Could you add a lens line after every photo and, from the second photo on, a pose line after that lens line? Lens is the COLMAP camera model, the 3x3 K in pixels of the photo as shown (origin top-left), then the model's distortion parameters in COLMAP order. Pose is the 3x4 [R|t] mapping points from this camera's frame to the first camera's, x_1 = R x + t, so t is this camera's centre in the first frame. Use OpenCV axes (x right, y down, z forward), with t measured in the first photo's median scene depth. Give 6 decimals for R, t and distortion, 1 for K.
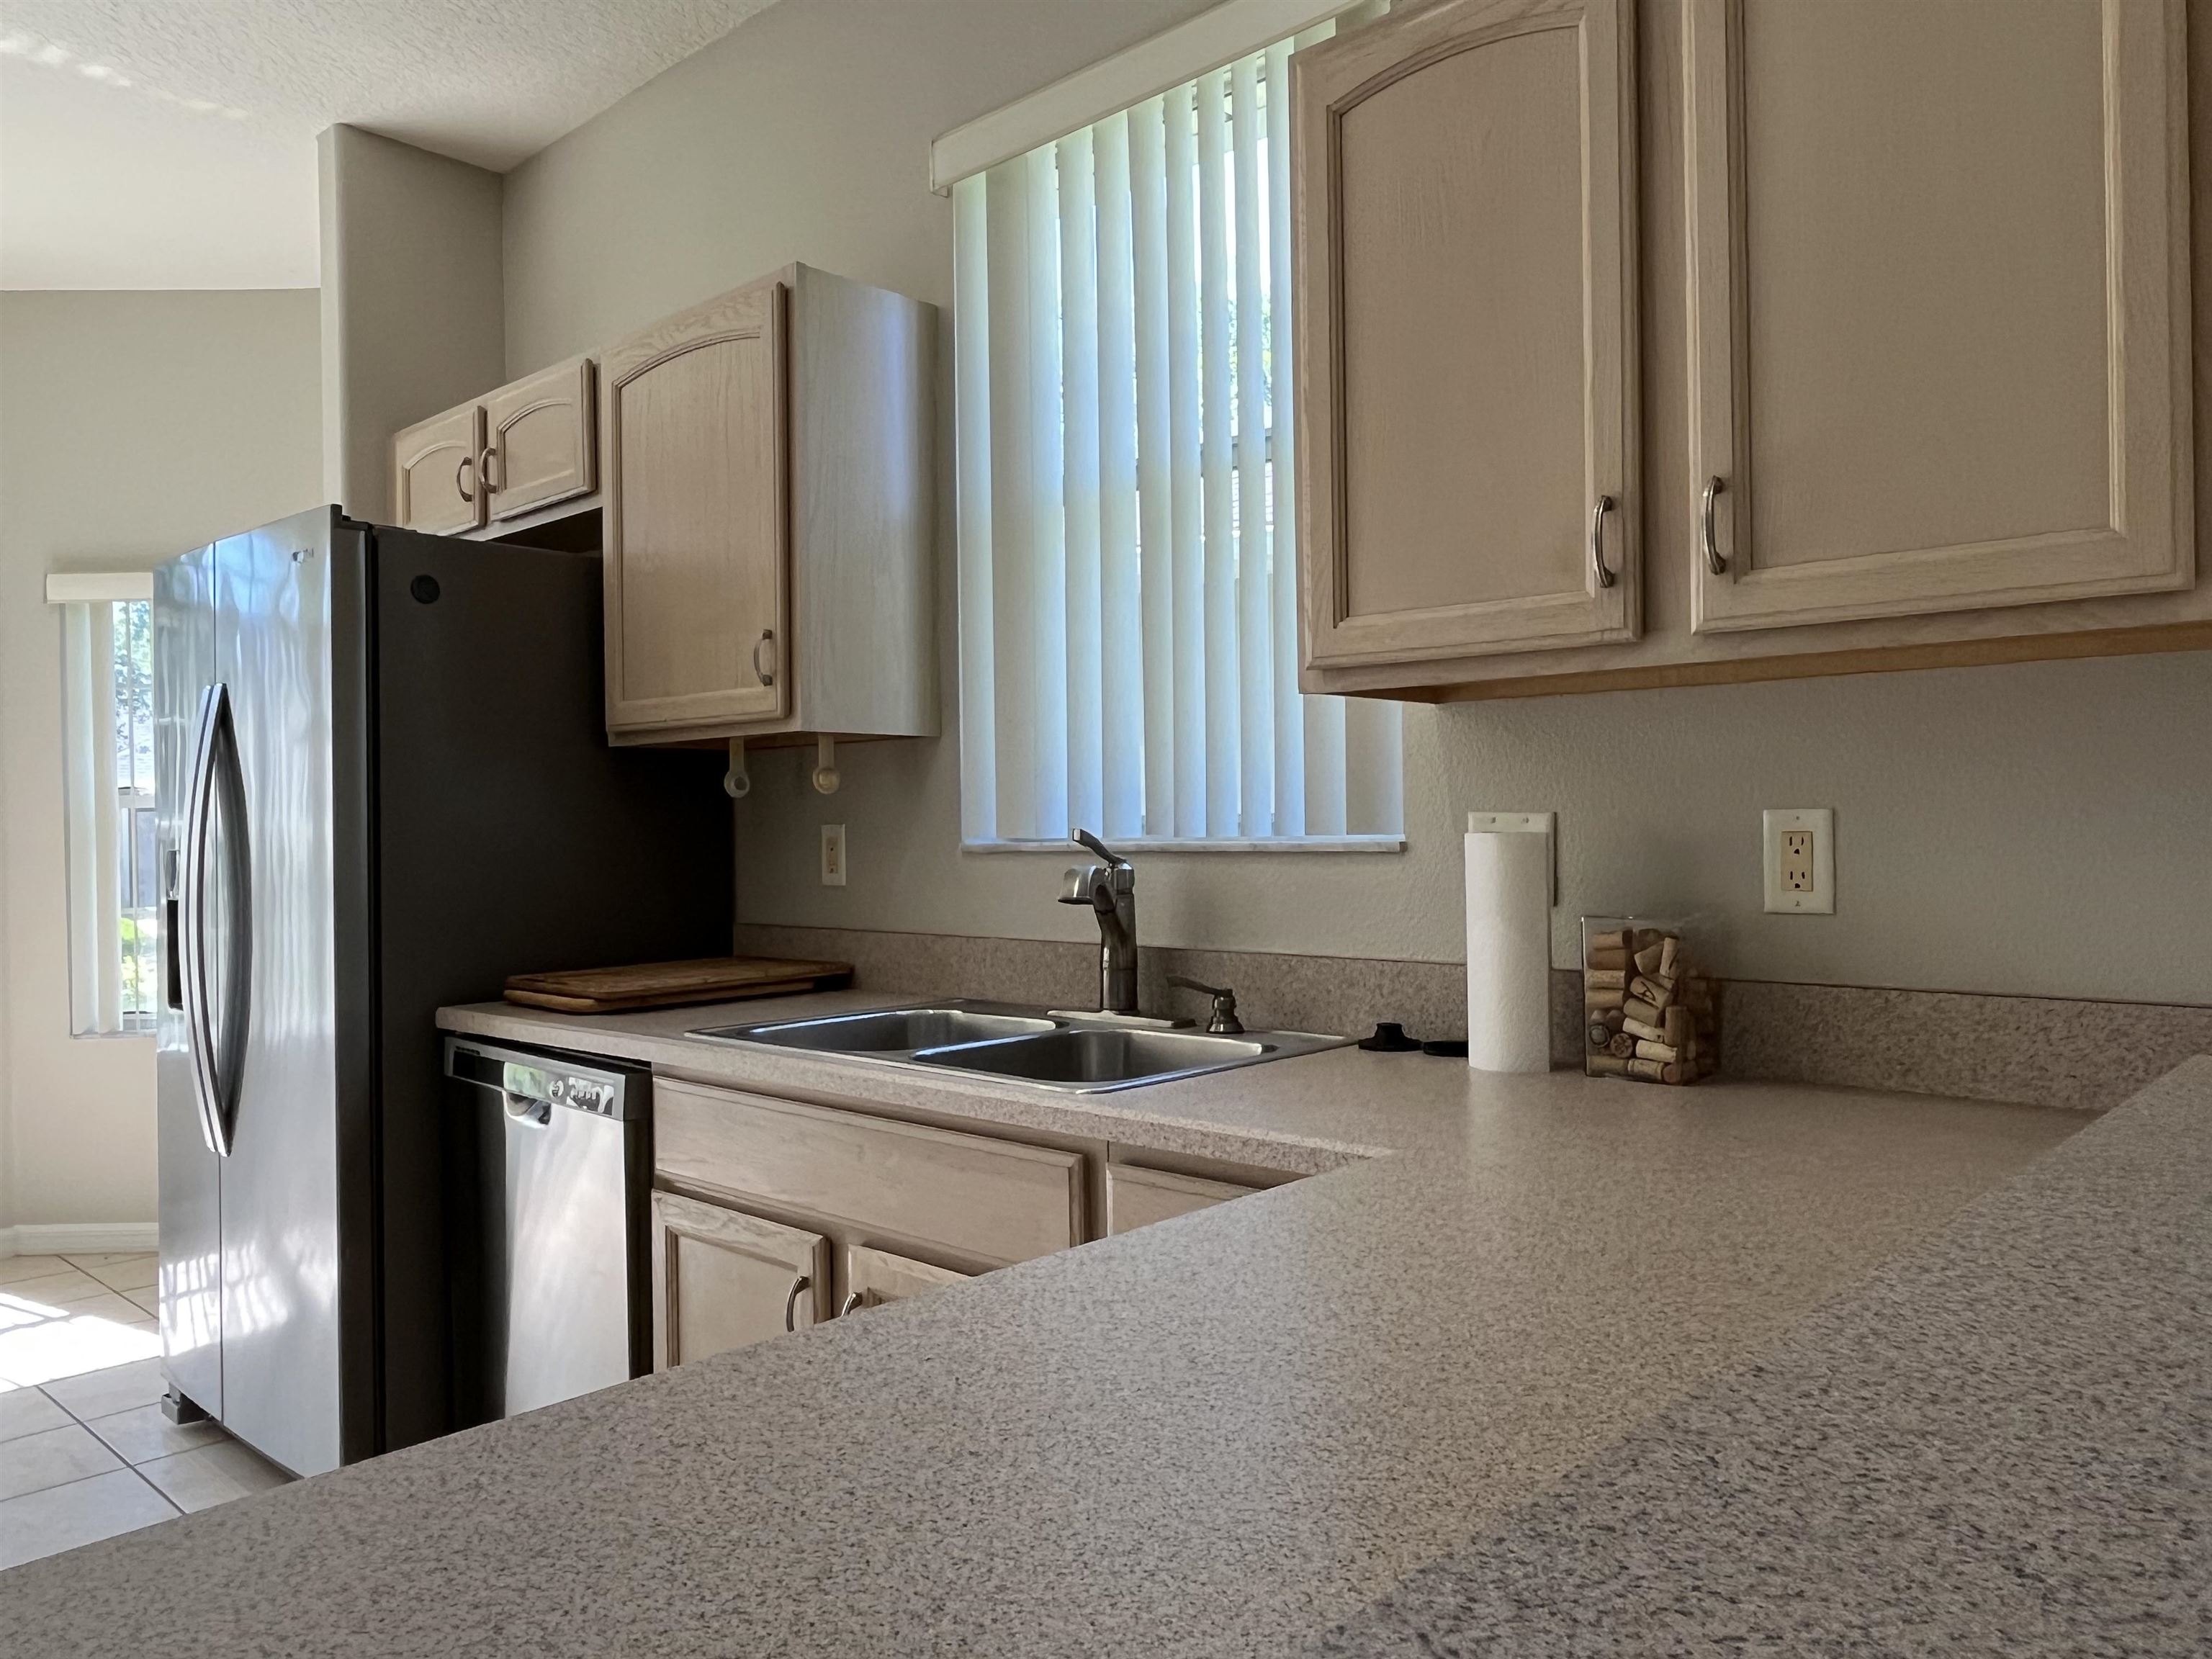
lens RADIAL K [[1562.8, 0, 1106.0], [0, 1562.8, 829.5], [0, 0, 1]] dist [0.002538, -0.005871]
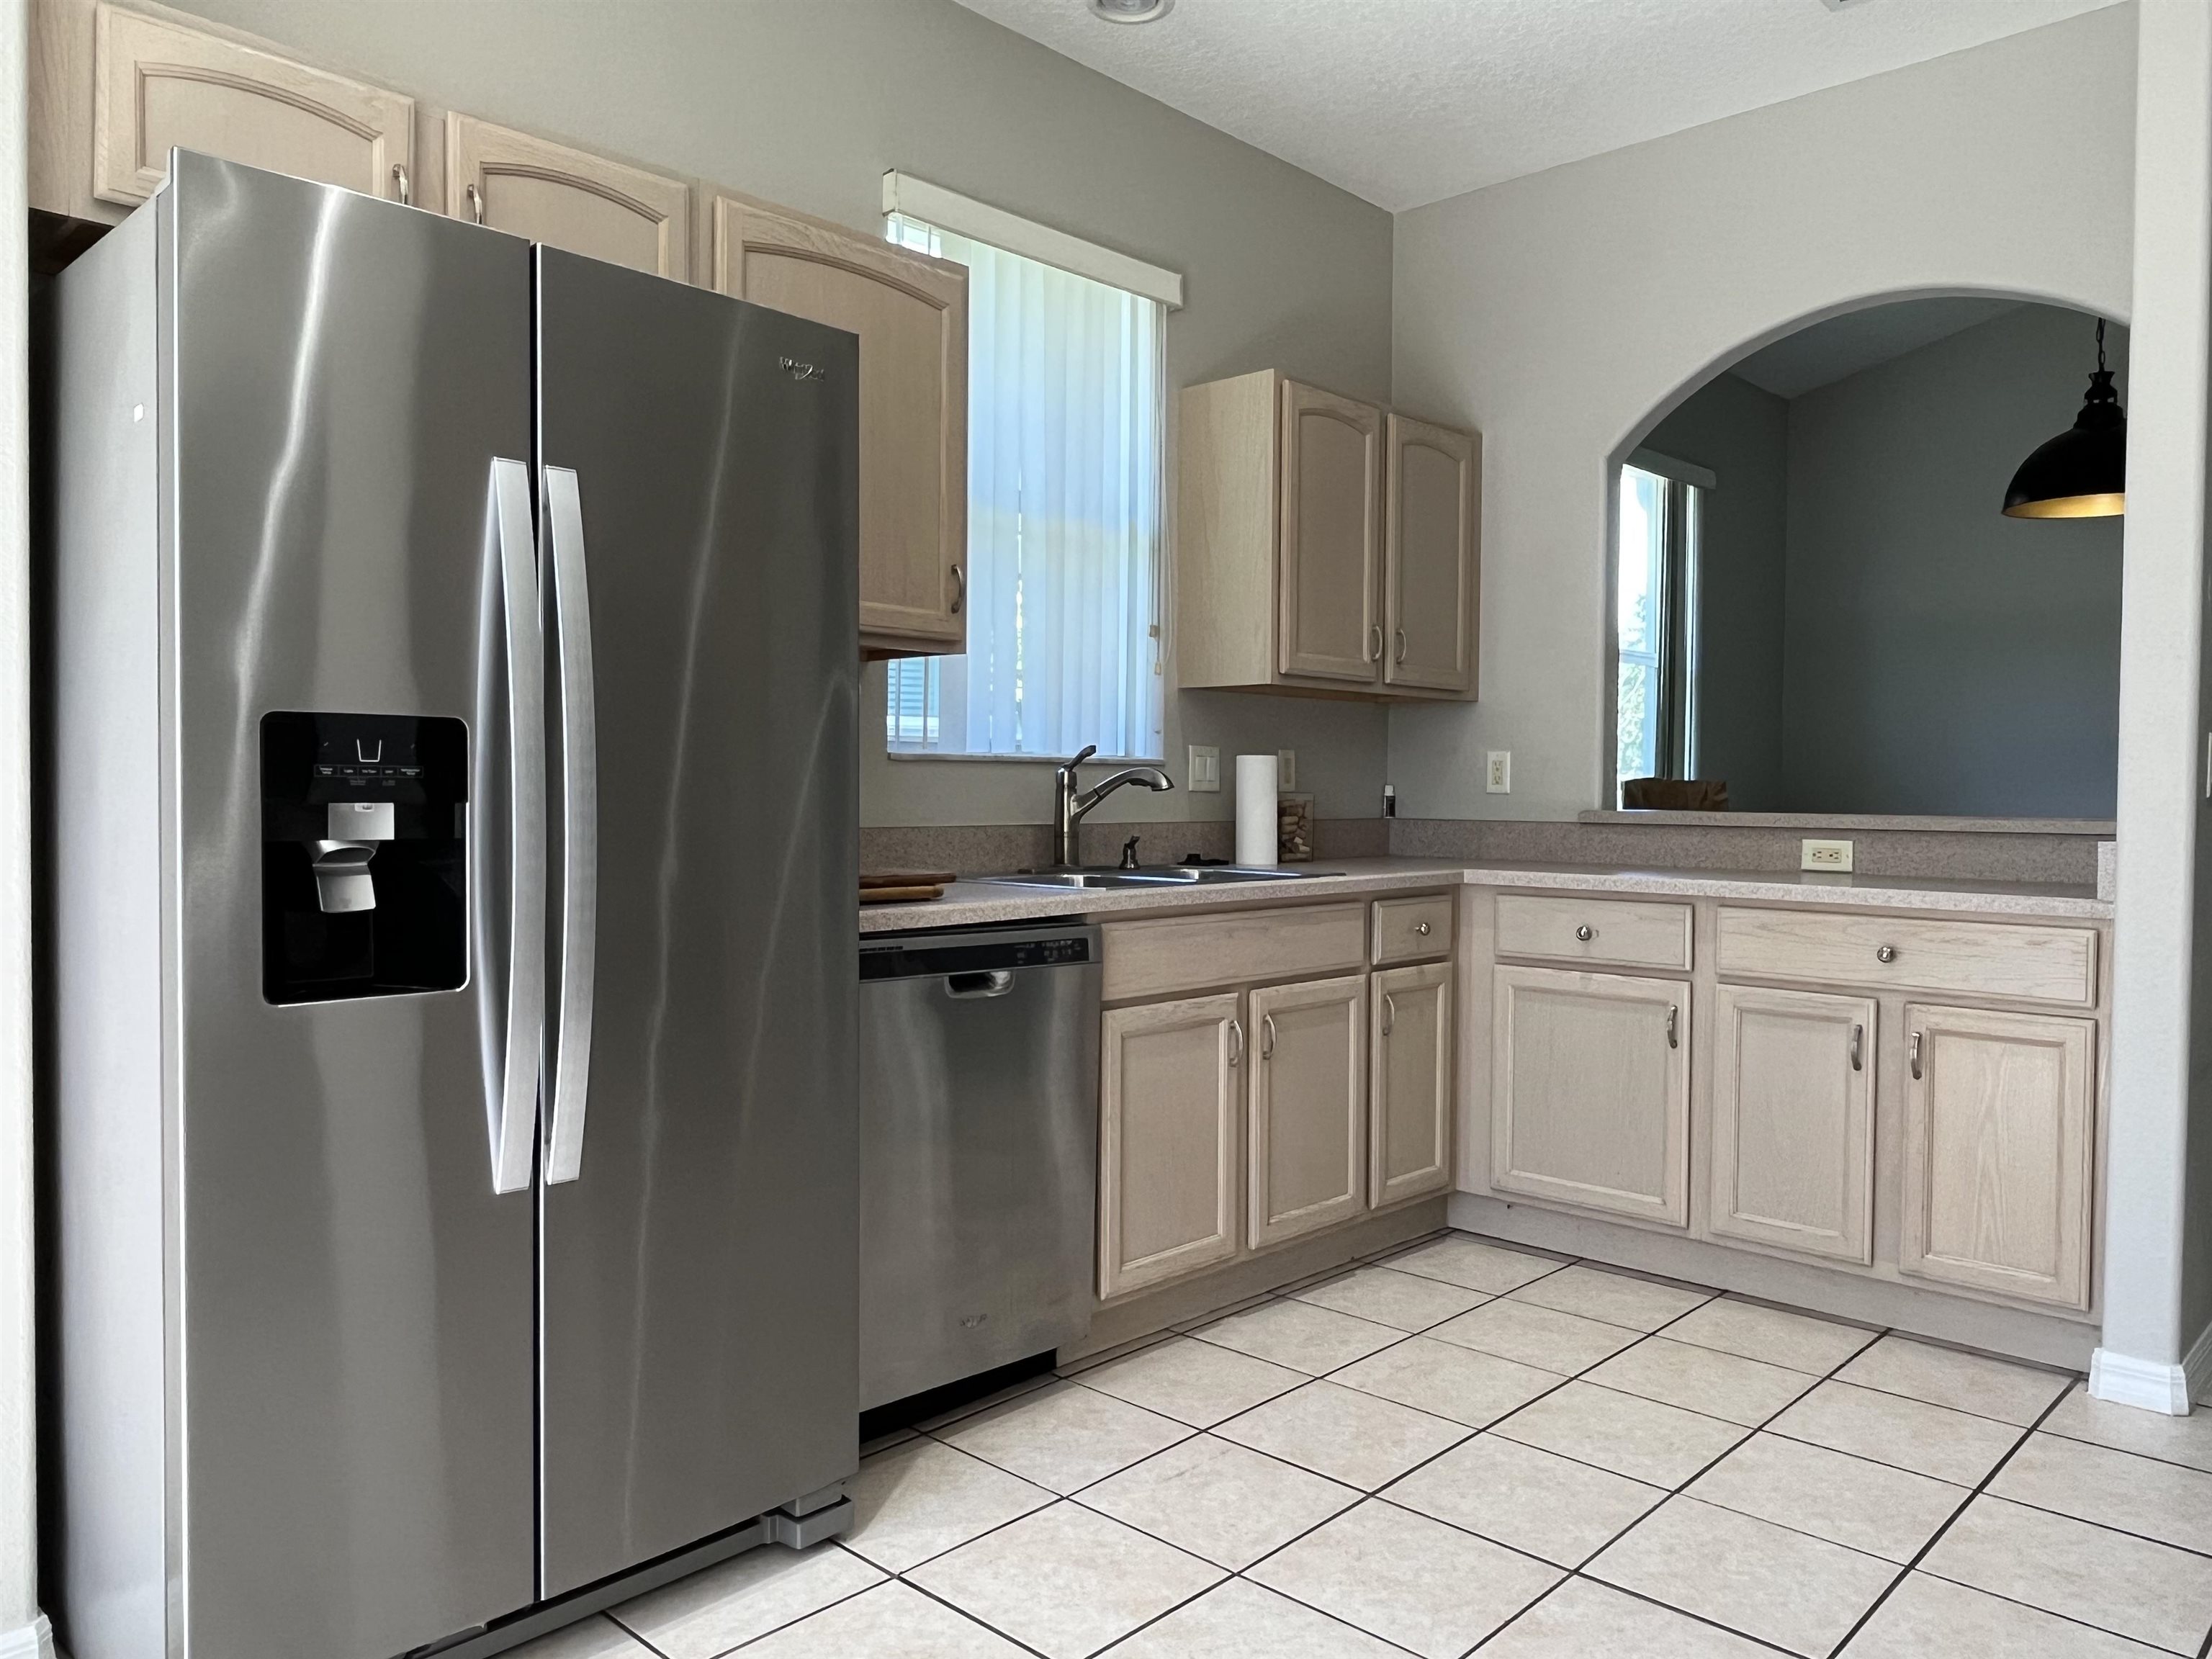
lens RADIAL K [[1562.8, 0, 1106.0], [0, 1562.8, 829.5], [0, 0, 1]] dist [0.002538, -0.005871]
pose [[0.010374, -0.015388, 0.999828, -1.932860], [-0.005513, 0.999866, 0.015446, 0.069475], [-0.999931, -0.005672, 0.010287, 1.188289]]
